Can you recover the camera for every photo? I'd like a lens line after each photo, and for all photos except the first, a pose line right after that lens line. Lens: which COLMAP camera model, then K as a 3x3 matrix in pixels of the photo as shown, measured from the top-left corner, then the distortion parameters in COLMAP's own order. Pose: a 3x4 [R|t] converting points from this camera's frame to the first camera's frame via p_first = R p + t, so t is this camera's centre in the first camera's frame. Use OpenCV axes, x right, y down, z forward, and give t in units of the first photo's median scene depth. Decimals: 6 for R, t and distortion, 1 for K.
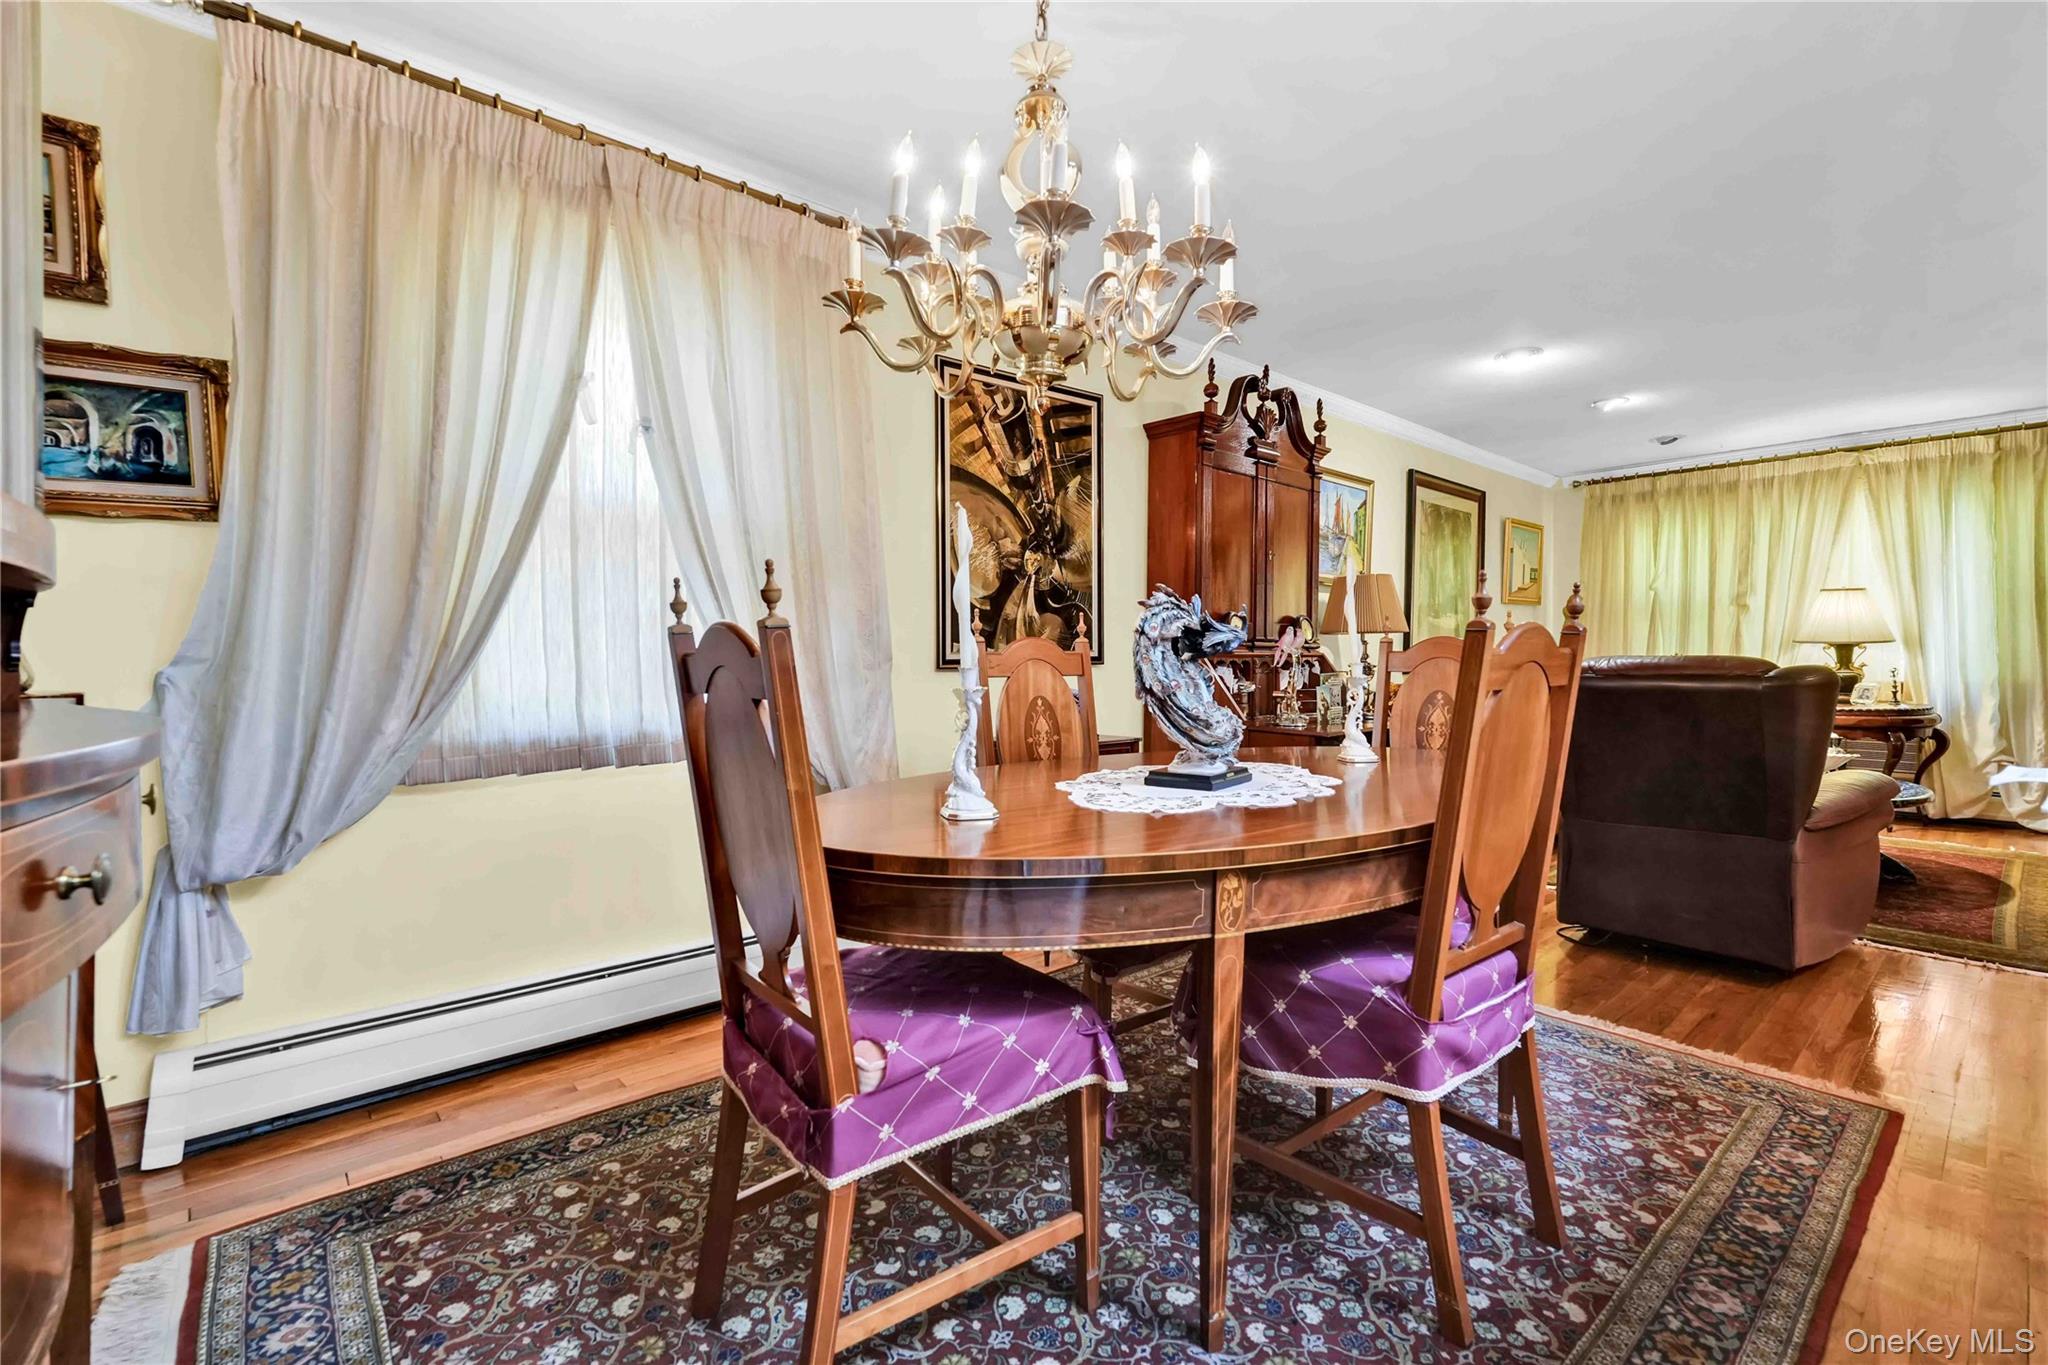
lens RADIAL K [[926.0, 0, 1022.8], [0, 926.0, 671.9], [0, 0, 1]] dist [-0.000824, 0.000153]
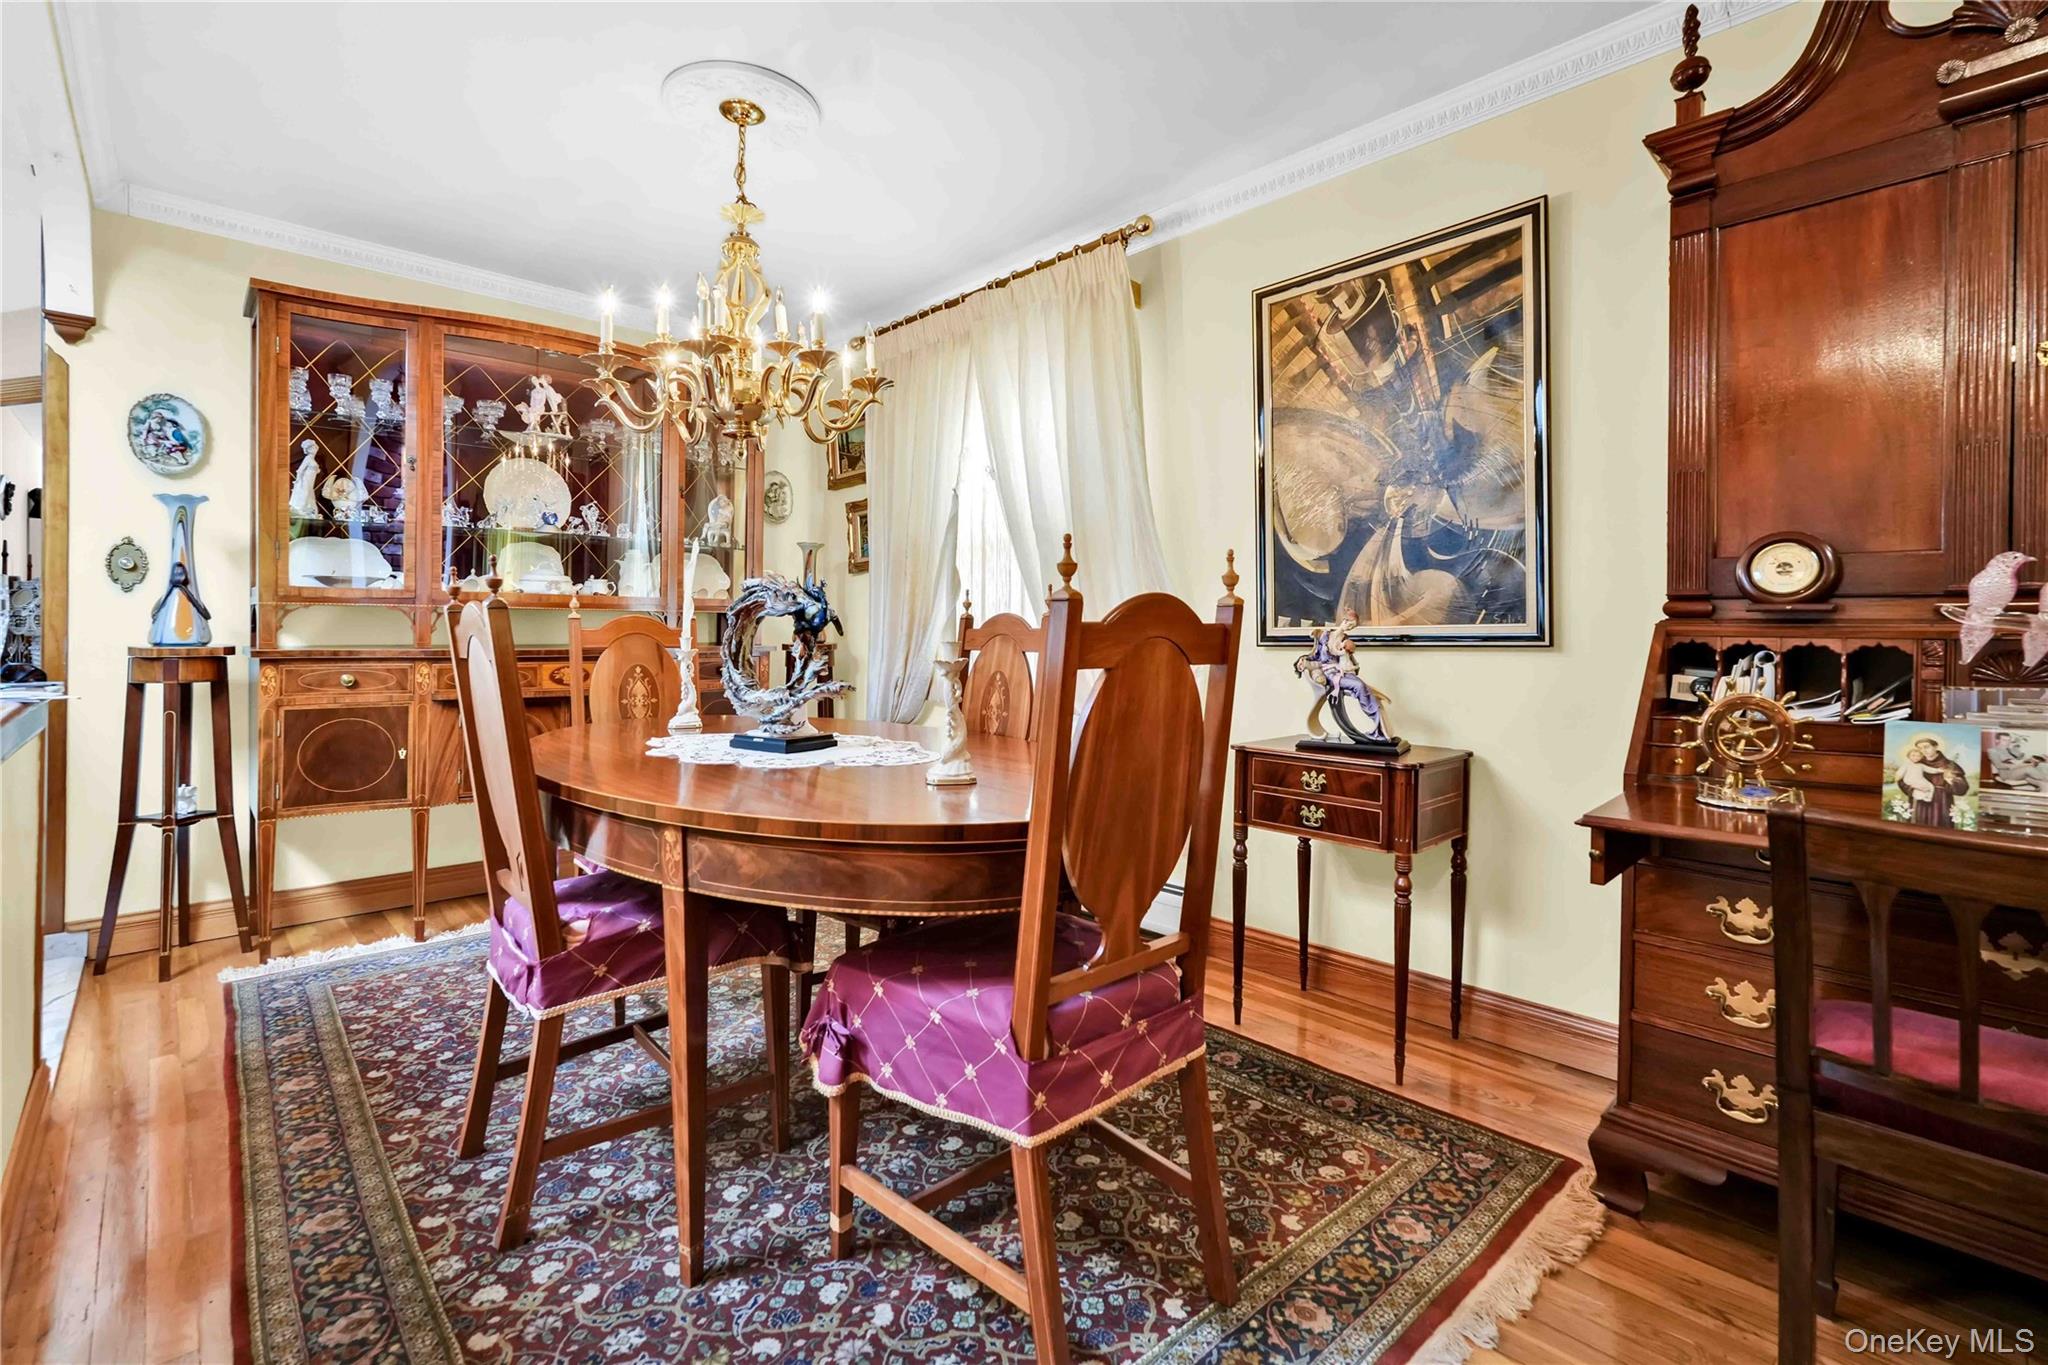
lens RADIAL K [[926.0, 0, 1018.6], [0, 926.0, 622.8], [0, 0, 1]] dist [-0.000824, 0.000153]
pose [[0.012567, -0.000815, -0.999921, 0.730698], [-0.020145, 0.999796, -0.001068, -0.018216], [0.999718, 0.020157, 0.012548, 0.712992]]
